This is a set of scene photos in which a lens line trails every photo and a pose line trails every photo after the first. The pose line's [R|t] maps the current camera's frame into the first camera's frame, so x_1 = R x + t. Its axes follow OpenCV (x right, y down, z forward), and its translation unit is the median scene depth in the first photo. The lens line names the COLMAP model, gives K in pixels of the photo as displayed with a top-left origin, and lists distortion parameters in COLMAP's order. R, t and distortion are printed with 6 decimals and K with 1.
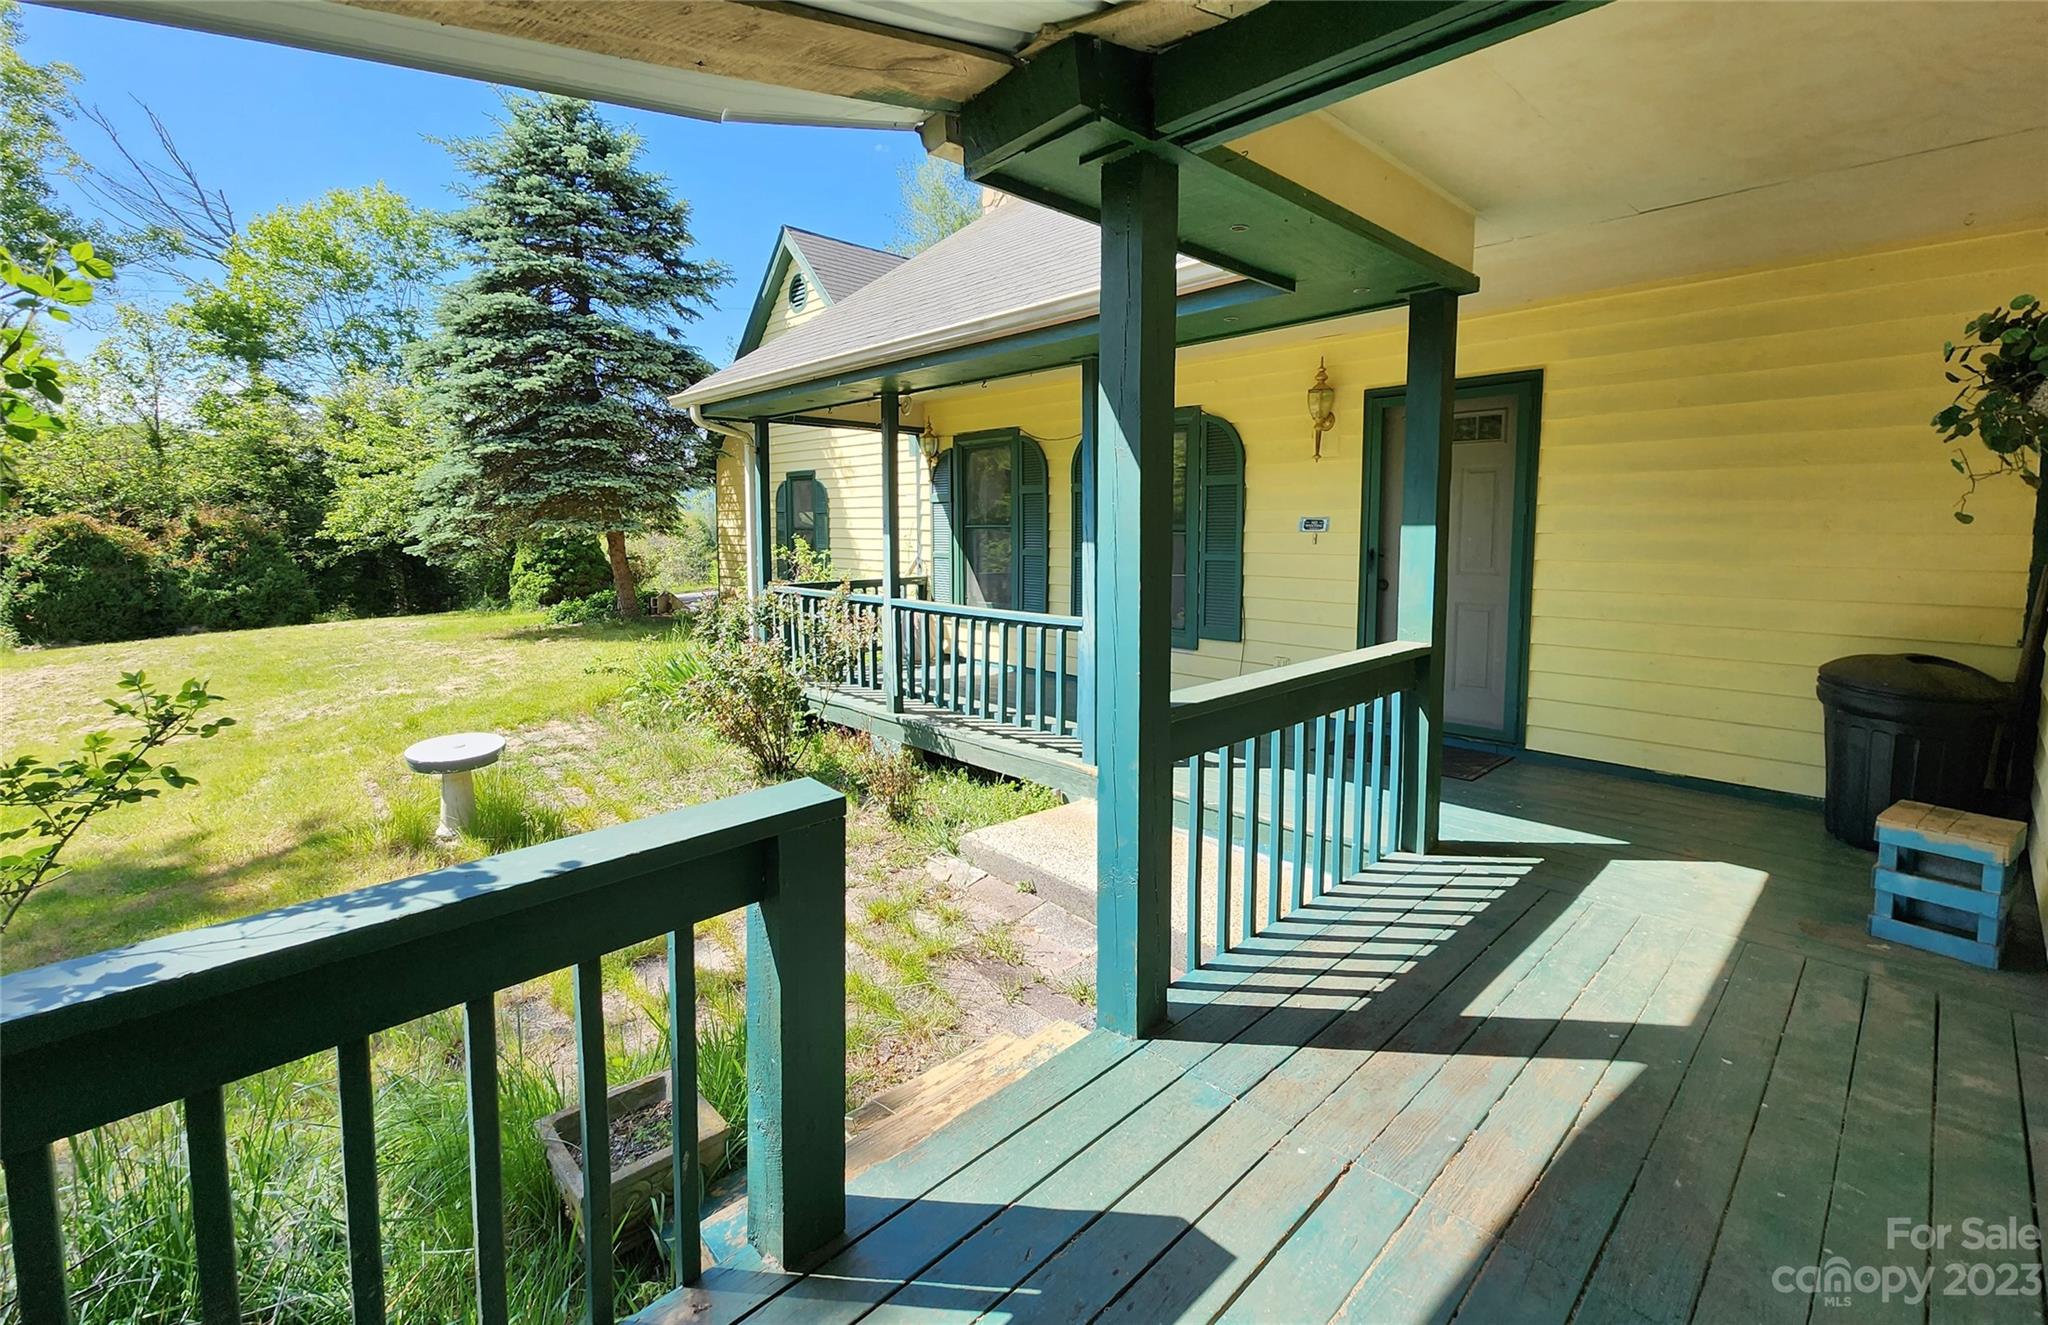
lens RADIAL K [[875.7, 0, 1023.9], [0, 875.7, 587.2], [0, 0, 1]] dist [-0.001935, -0.000304]
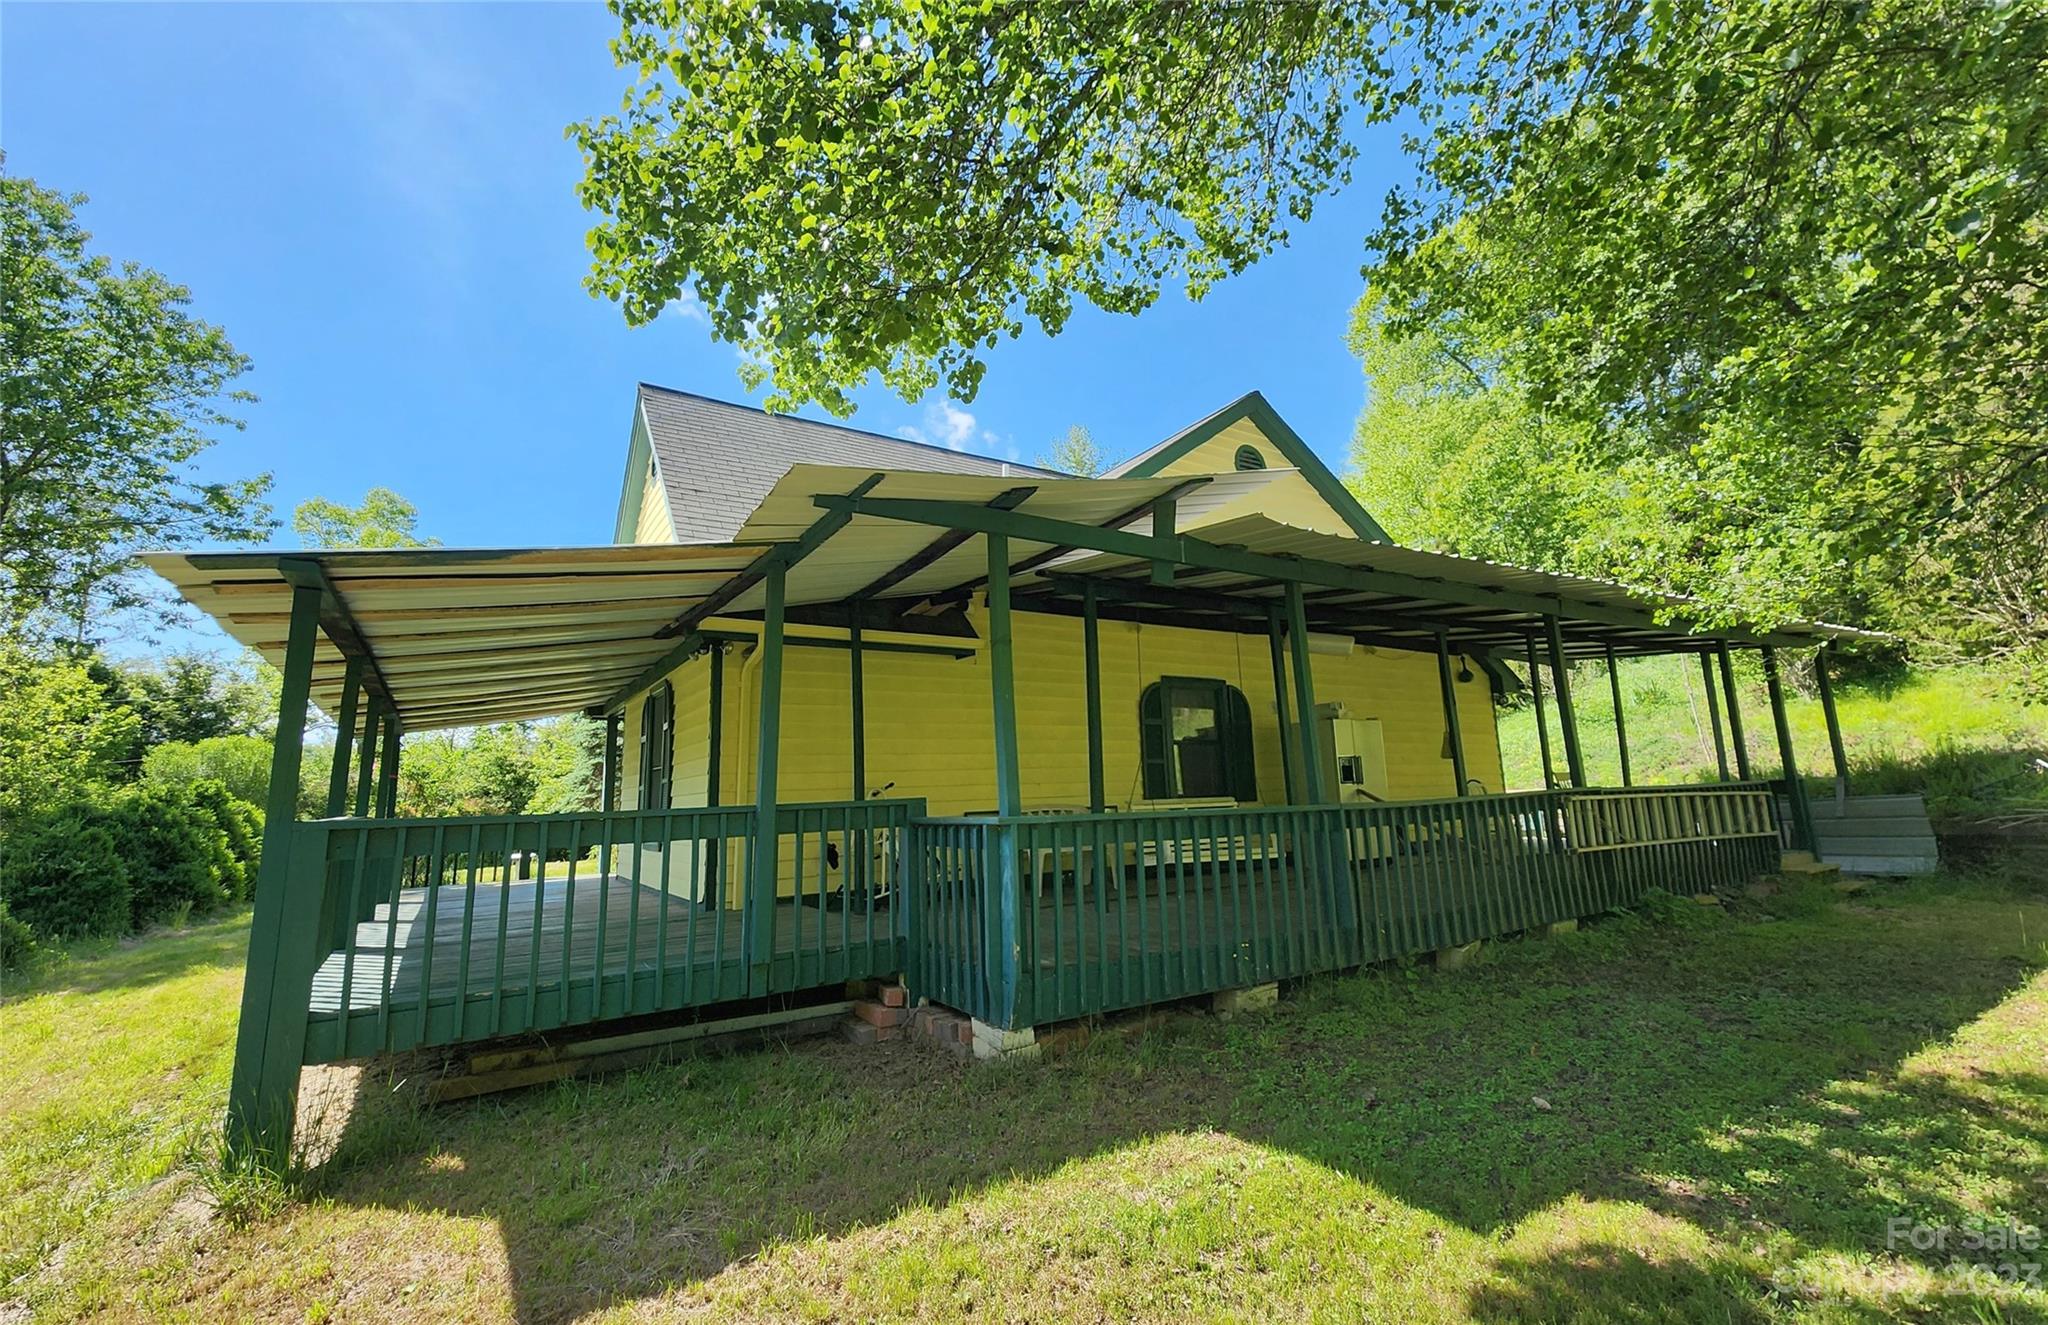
lens RADIAL K [[871.5, 0, 1021.8], [0, 871.5, 644.9], [0, 0, 1]] dist [0.009295, 0.000002]
pose [[0.981651, -0.064385, -0.179486, 0.744022], [0.016882, 0.966919, -0.254524, 0.114402], [0.189936, 0.246824, 0.950264, -0.813155]]
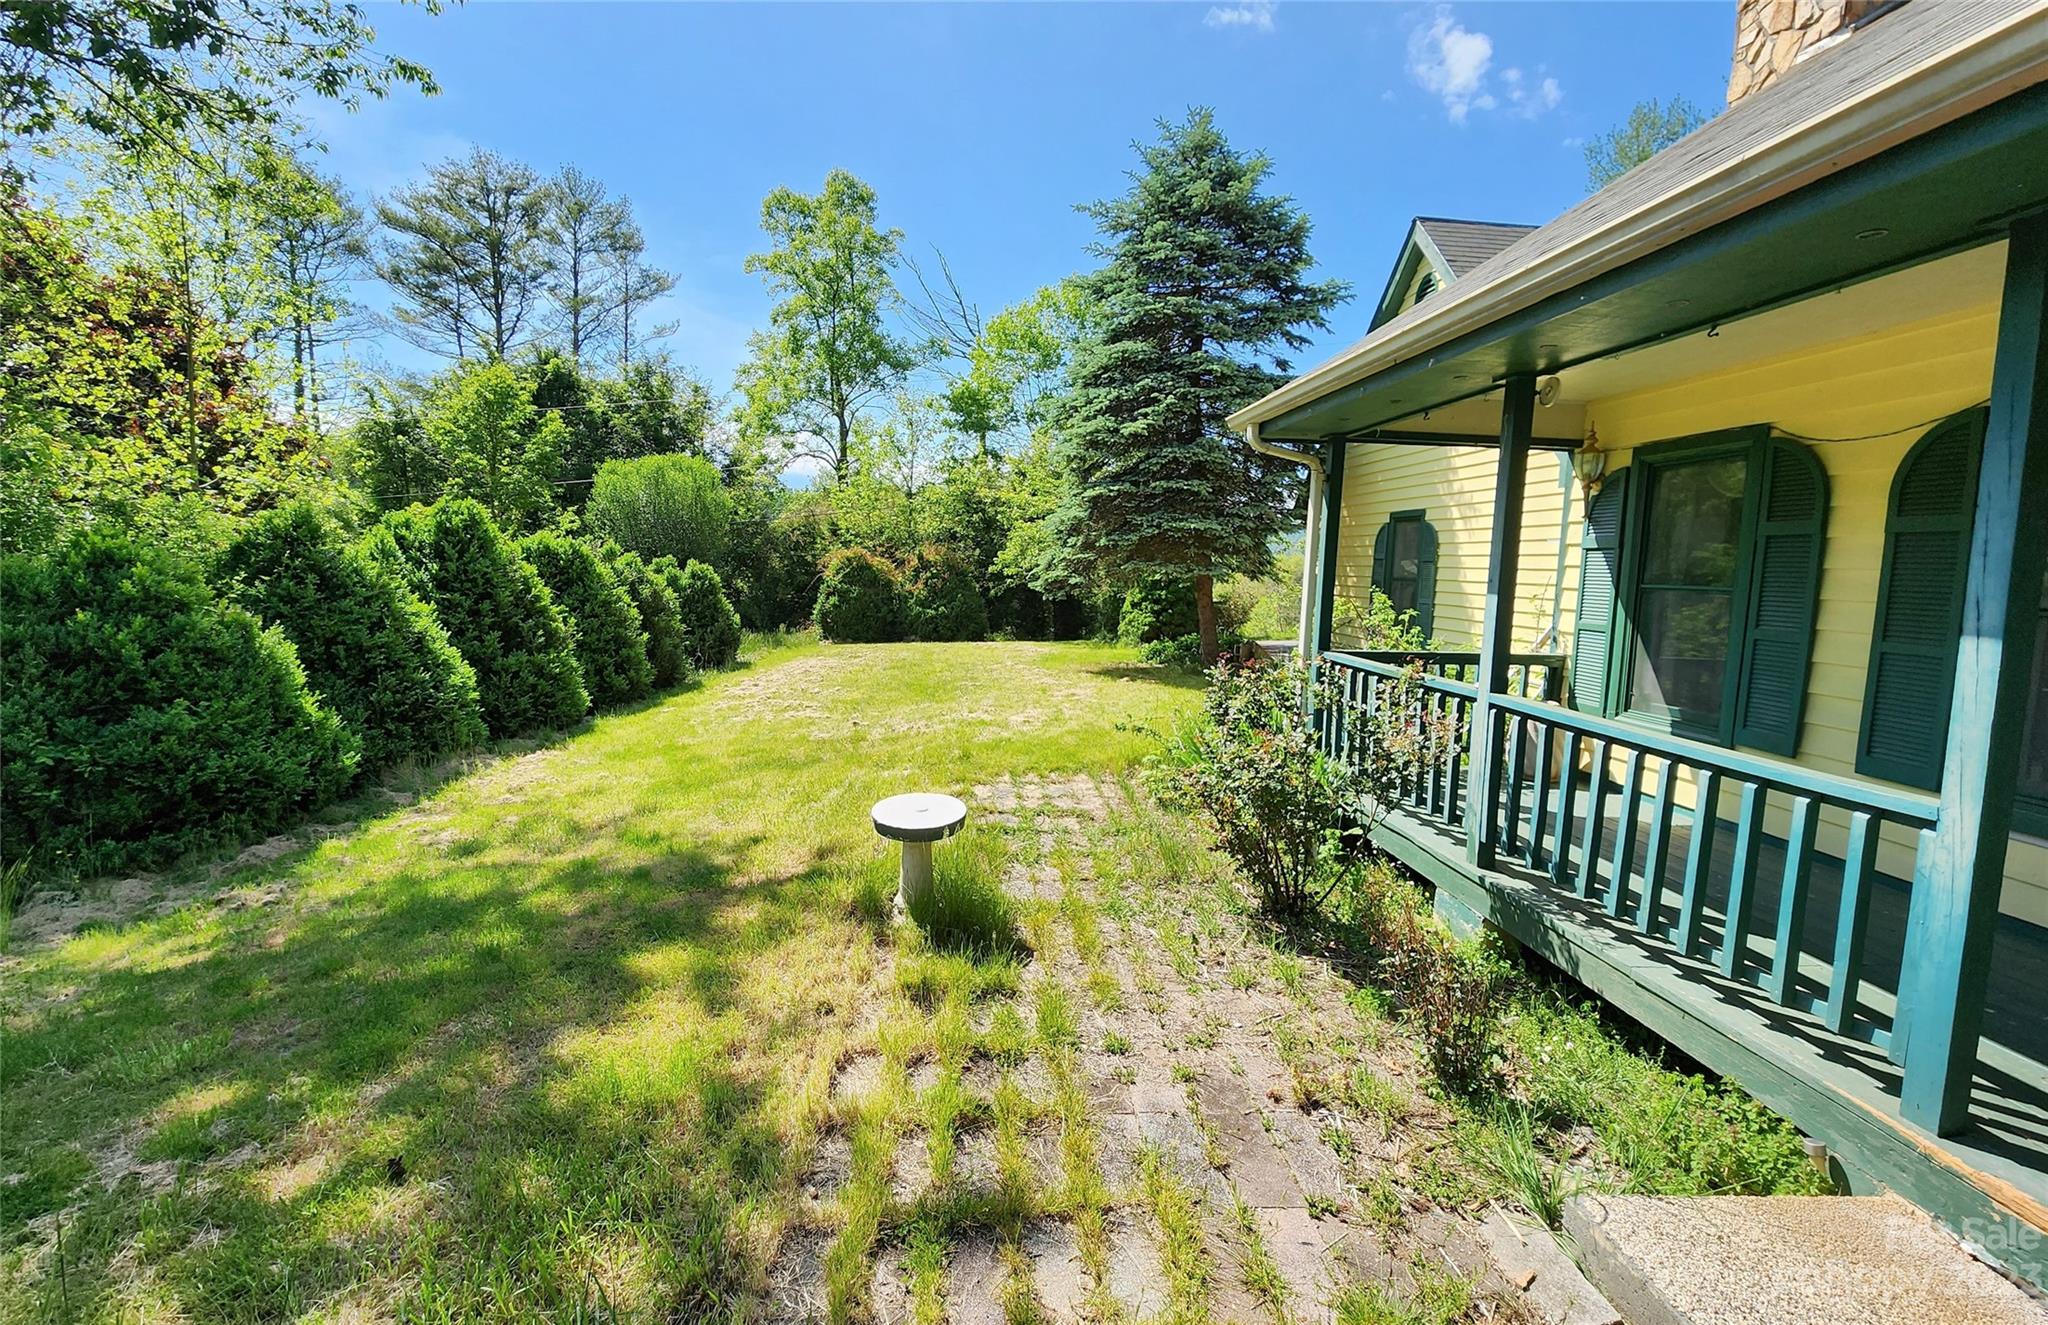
lens RADIAL K [[871.5, 0, 1021.8], [0, 871.5, 644.9], [0, 0, 1]] dist [0.009295, 0.000002]
pose [[0.775542, 0.085774, -0.625441, -0.007934], [-0.077960, 0.996156, 0.039944, -0.009500], [0.626463, 0.017781, 0.779248, 0.122598]]
